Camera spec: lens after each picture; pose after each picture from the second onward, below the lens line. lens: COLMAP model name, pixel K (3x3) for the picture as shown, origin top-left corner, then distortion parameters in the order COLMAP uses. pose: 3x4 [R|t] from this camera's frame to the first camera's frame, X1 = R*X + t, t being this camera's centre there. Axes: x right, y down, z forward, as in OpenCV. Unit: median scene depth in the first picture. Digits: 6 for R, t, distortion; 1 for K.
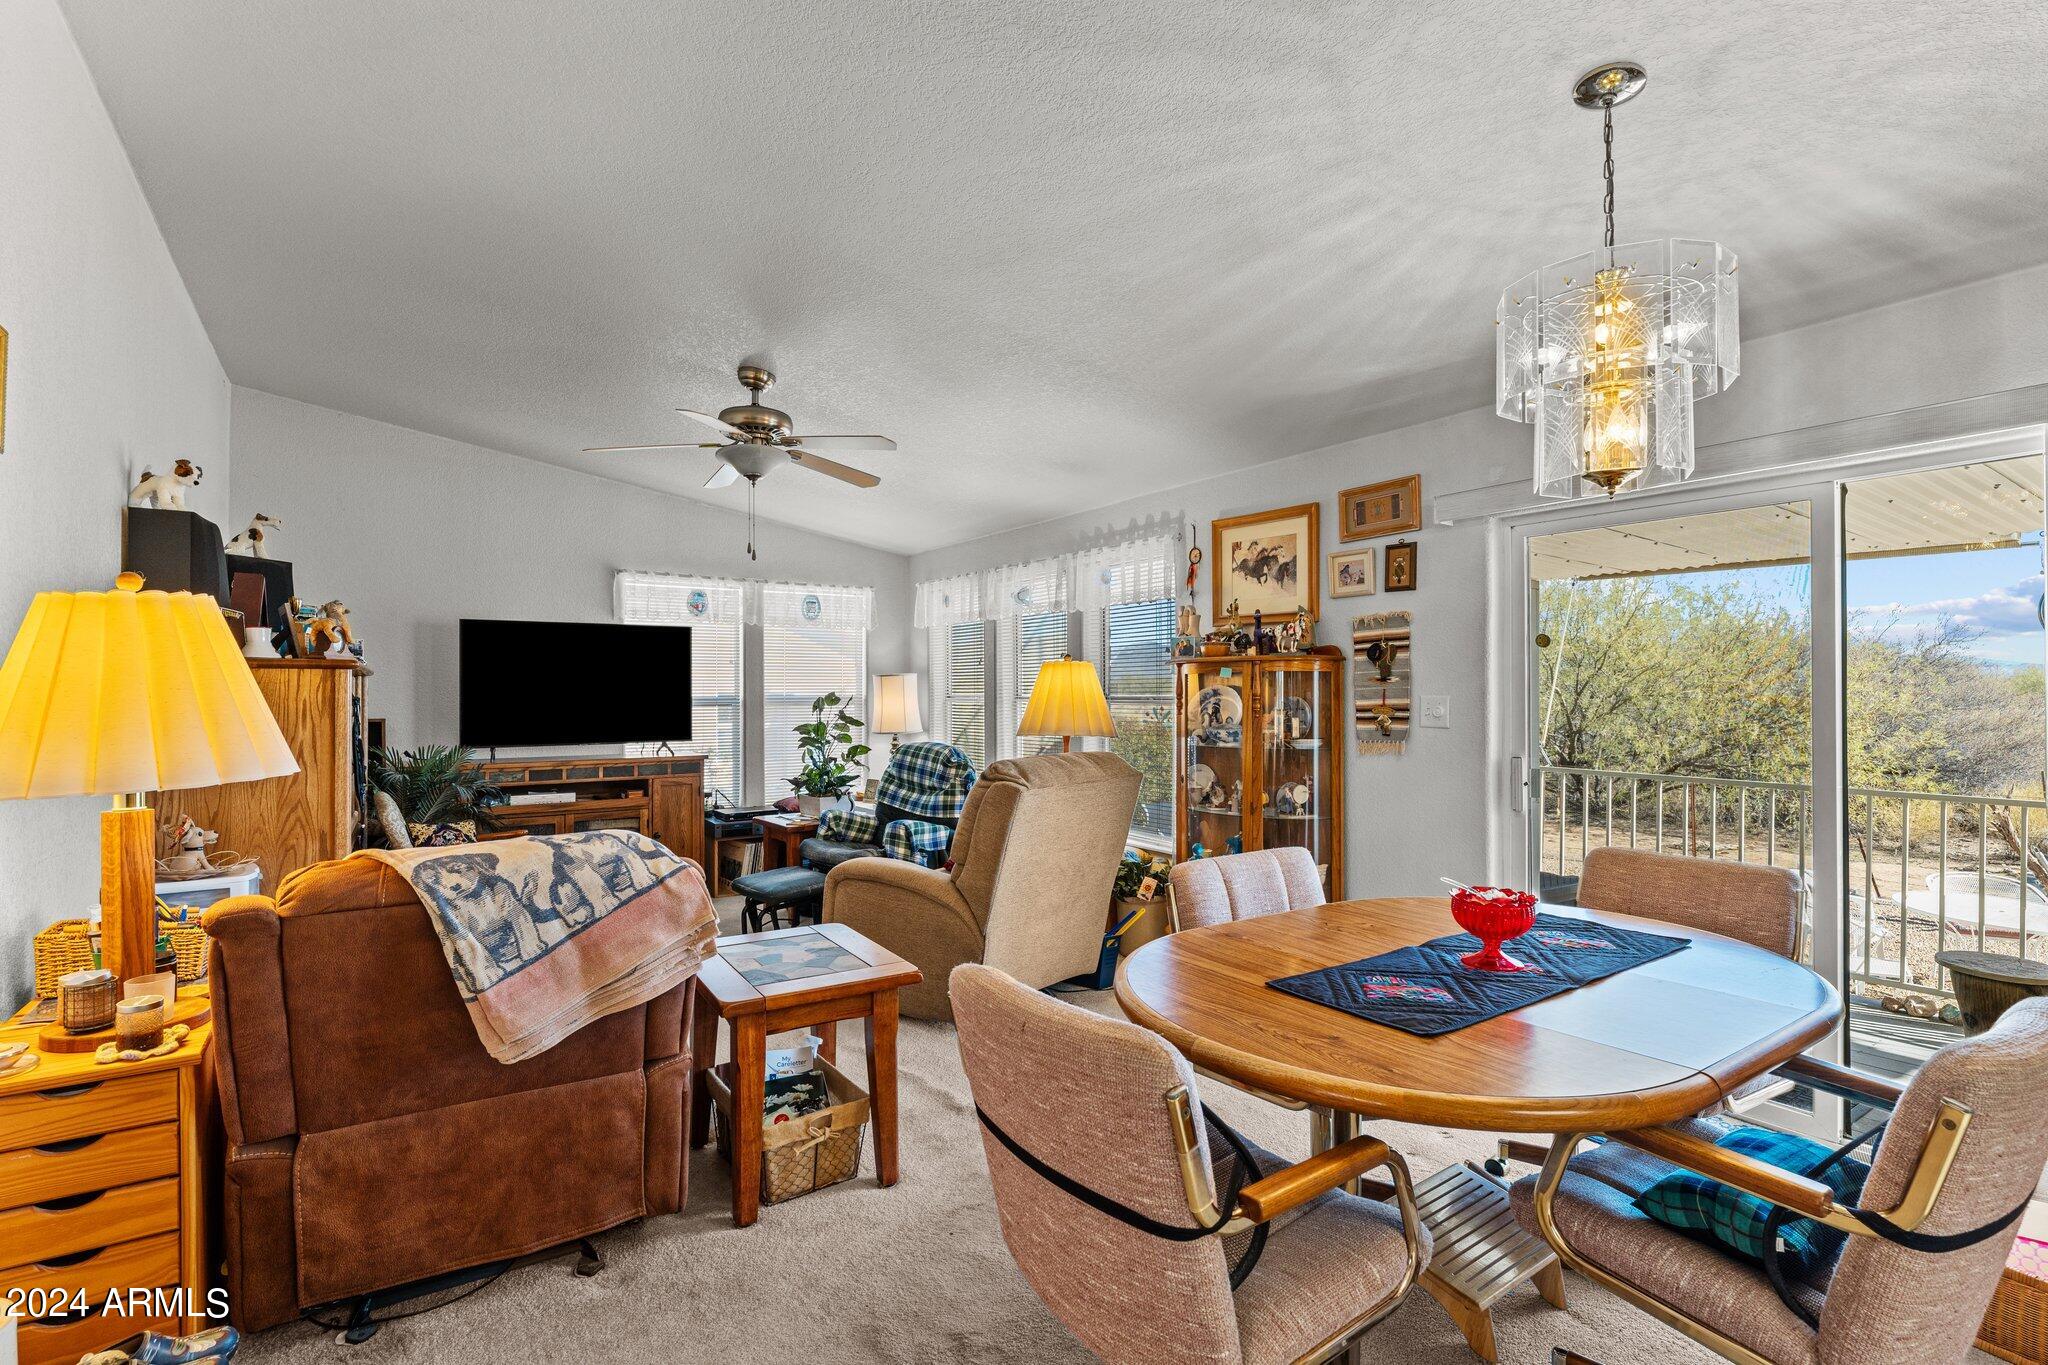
lens RADIAL K [[964.4, 0, 1013.8], [0, 964.4, 685.3], [0, 0, 1]] dist [-0.000133, 0.000064]
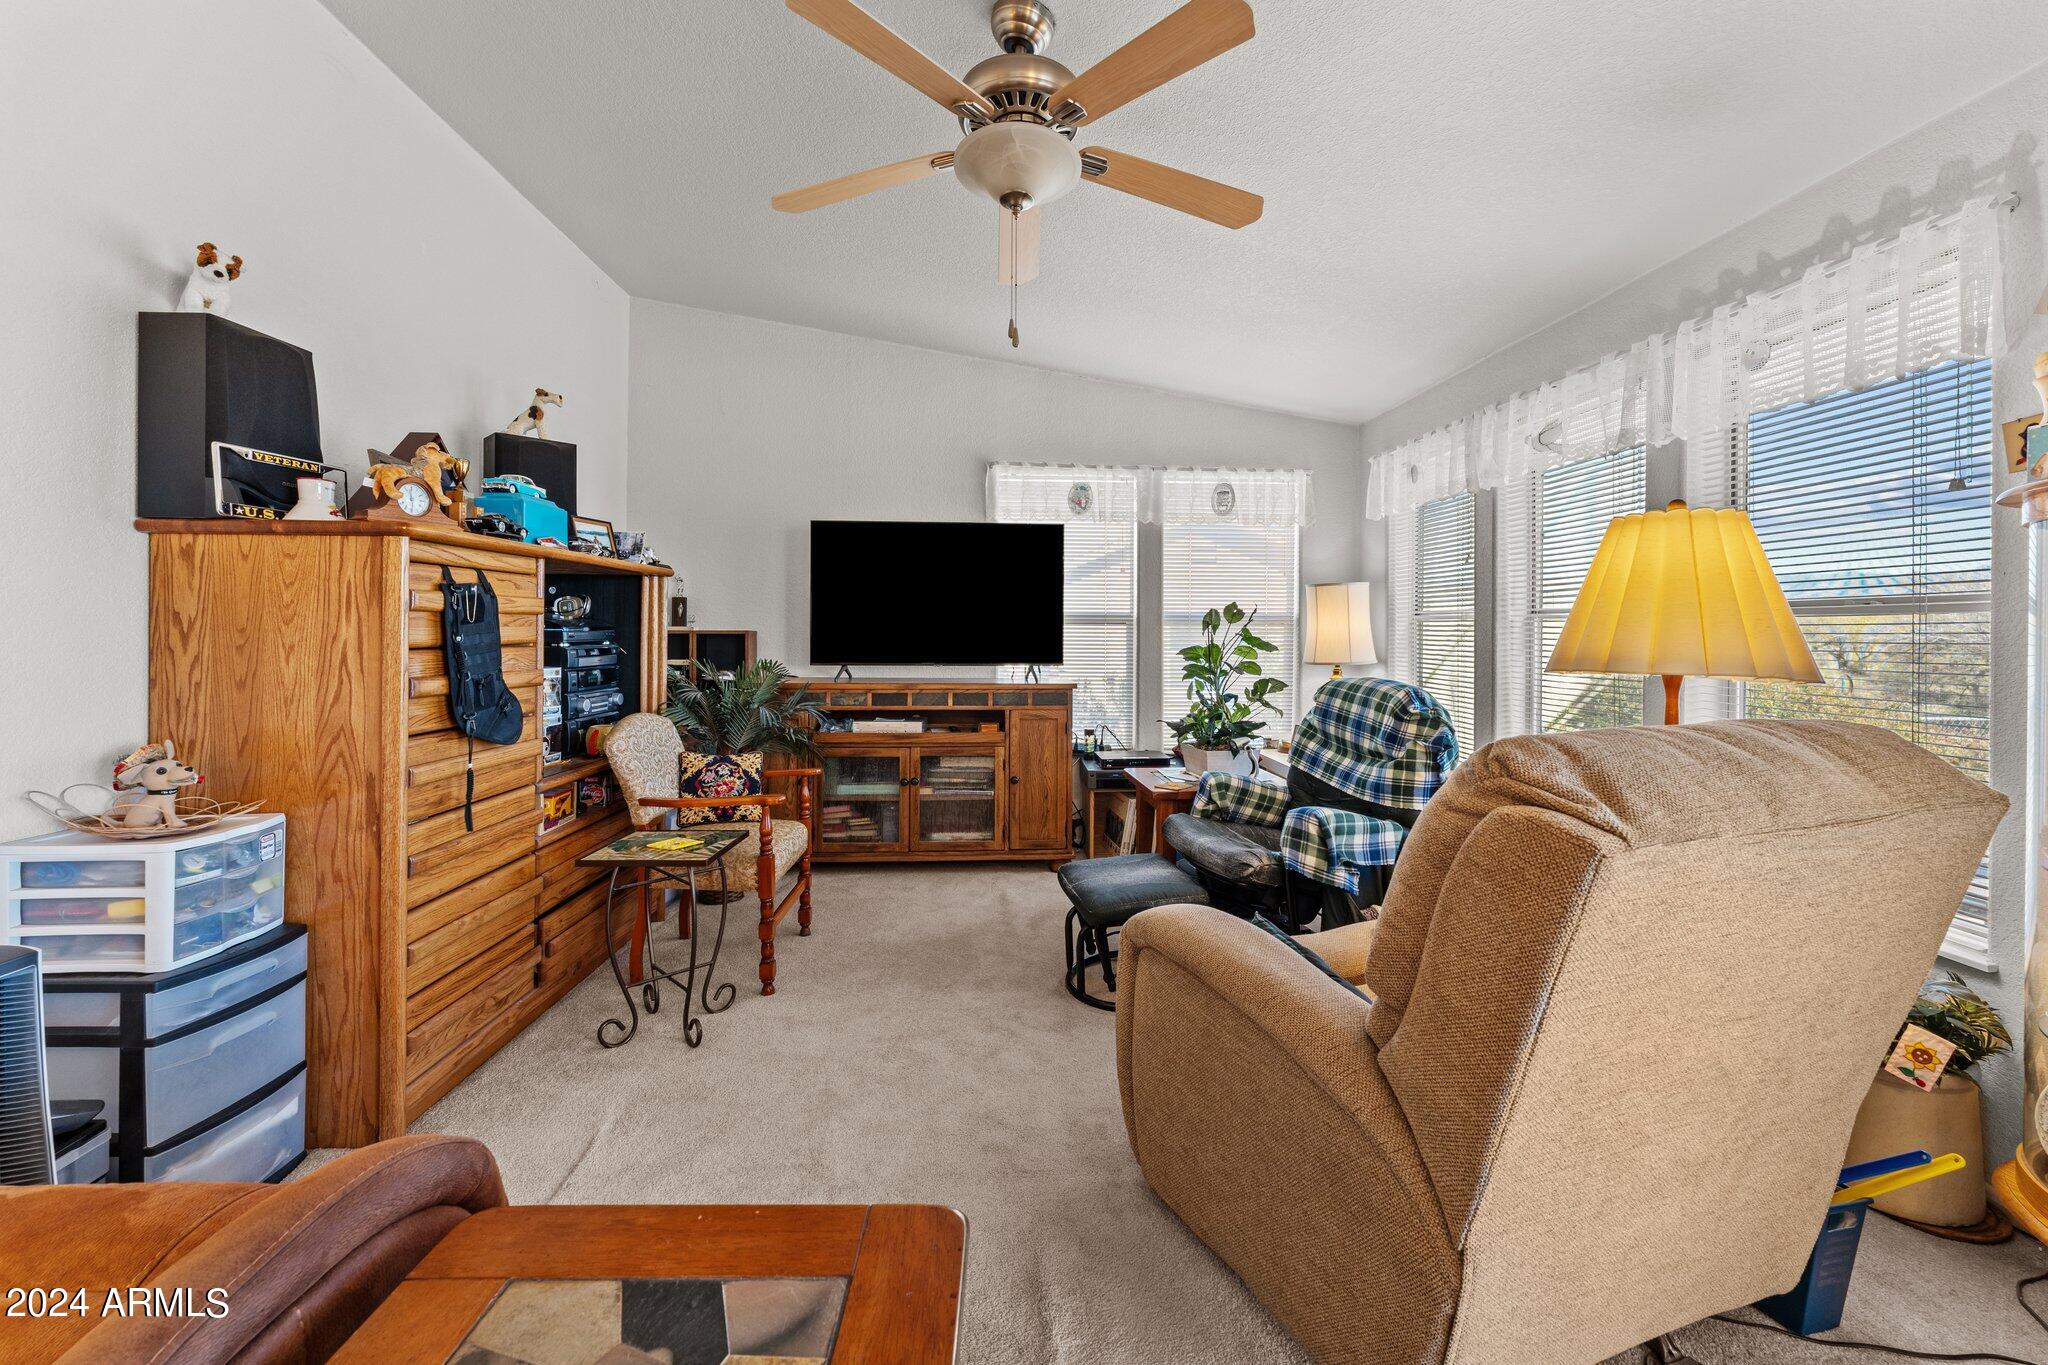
lens RADIAL K [[820.3, 0, 1035.5], [0, 820.3, 630.0], [0, 0, 1]] dist [-0.002954, 0.000529]
pose [[0.865170, 0.008863, -0.501401, -0.010848], [-0.005664, 0.999953, 0.007902, 0.024475], [0.501447, -0.003997, 0.865179, 0.423849]]
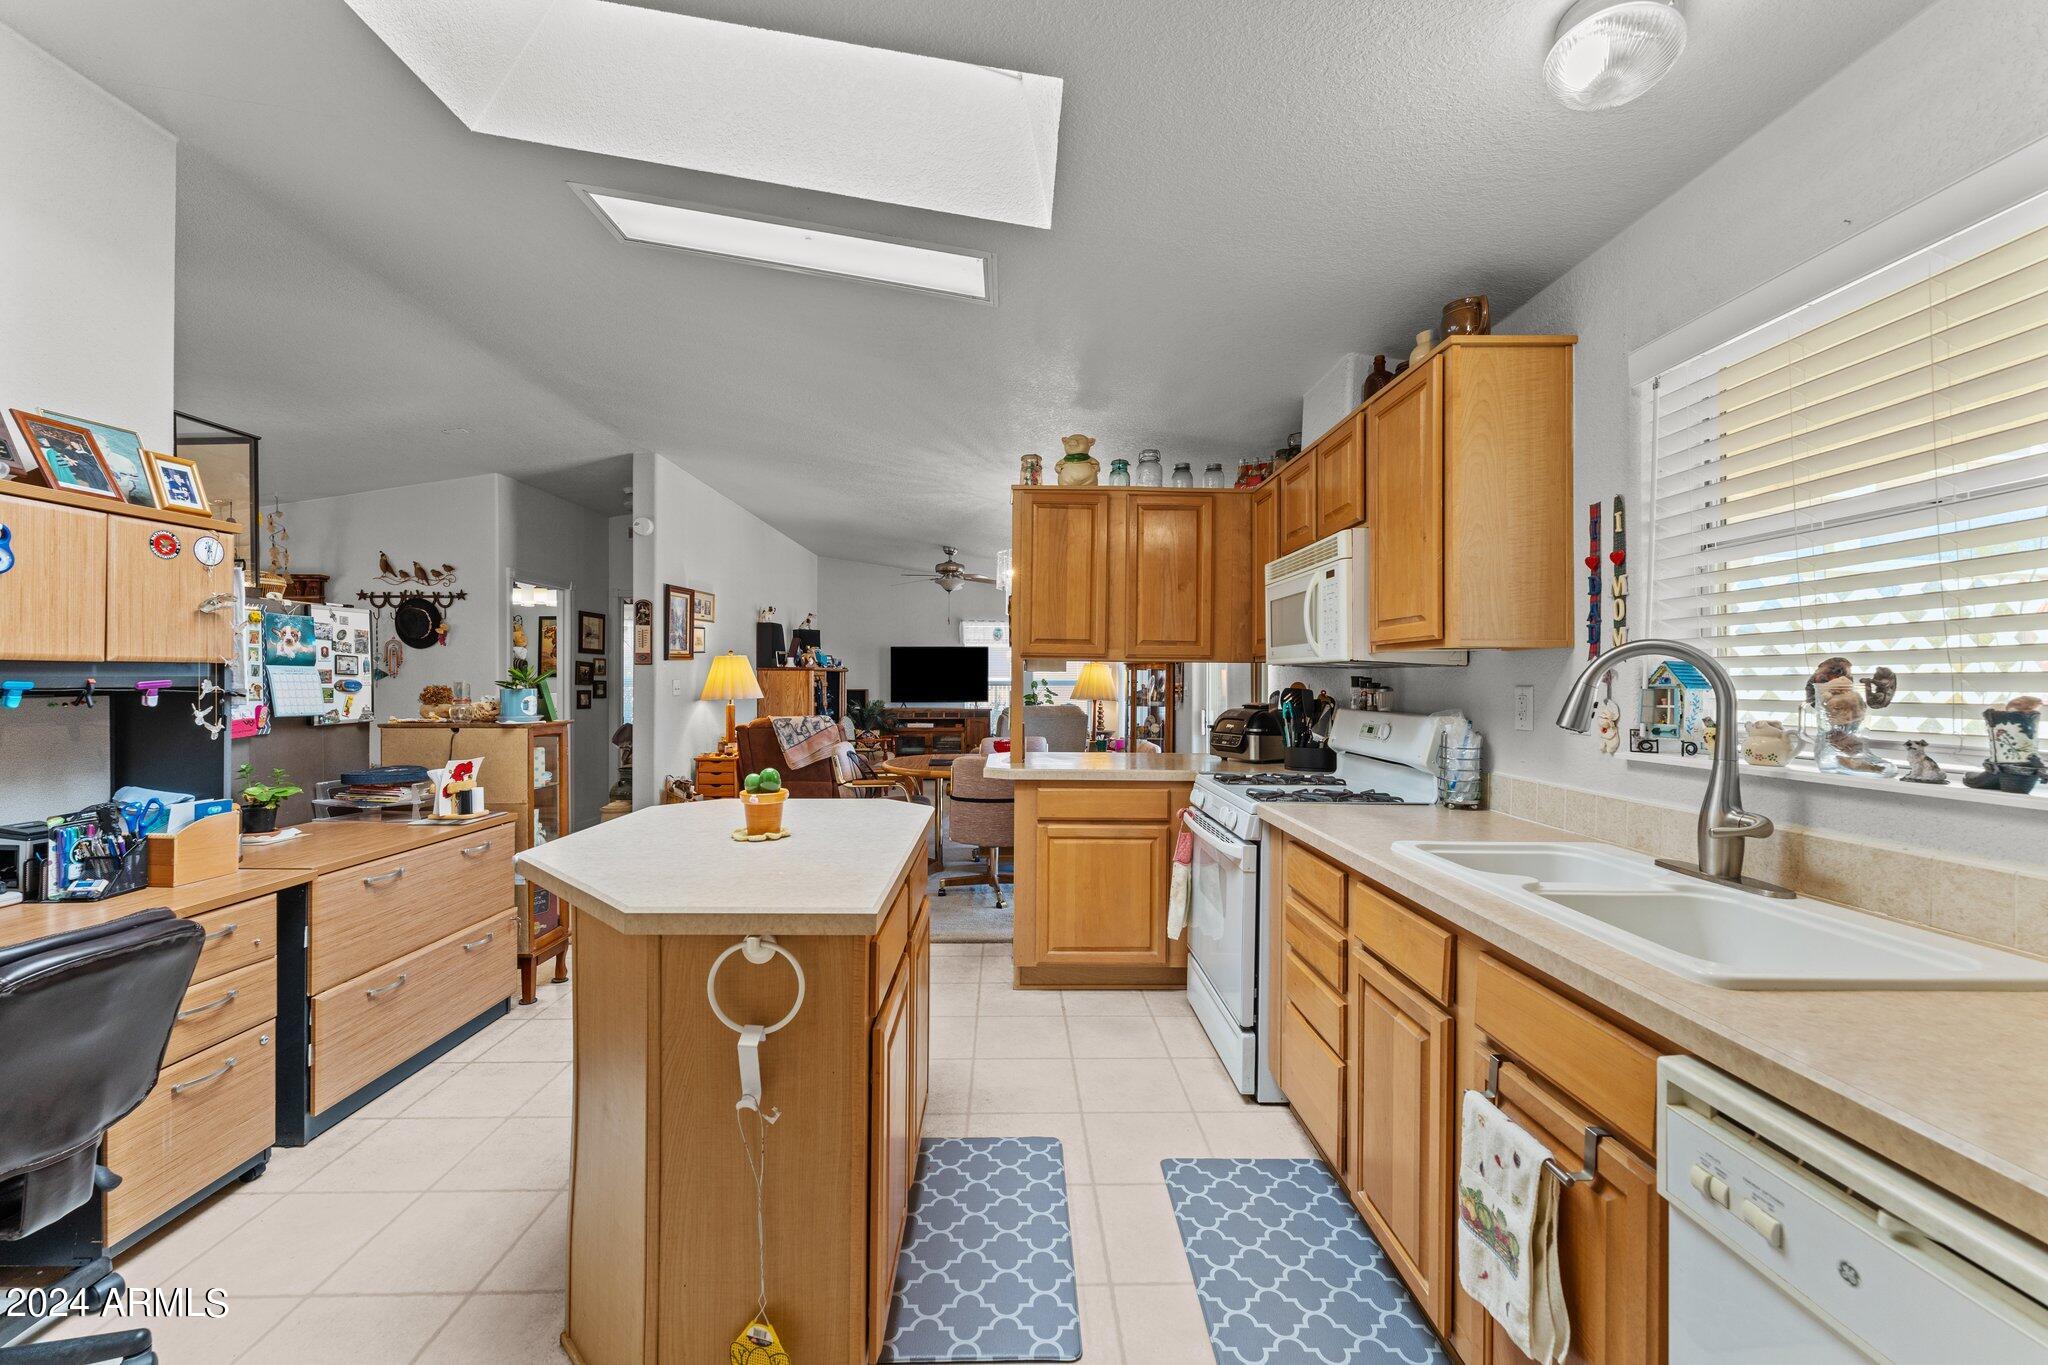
lens RADIAL K [[820.3, 0, 1024.7], [0, 820.3, 682.3], [0, 0, 1]] dist [-0.002954, 0.000529]
pose [[0.835867, 0.005033, -0.548909, 0.750440], [0.000998, 0.999942, 0.010687, -0.003787], [0.548931, -0.009481, 0.835814, -0.461576]]
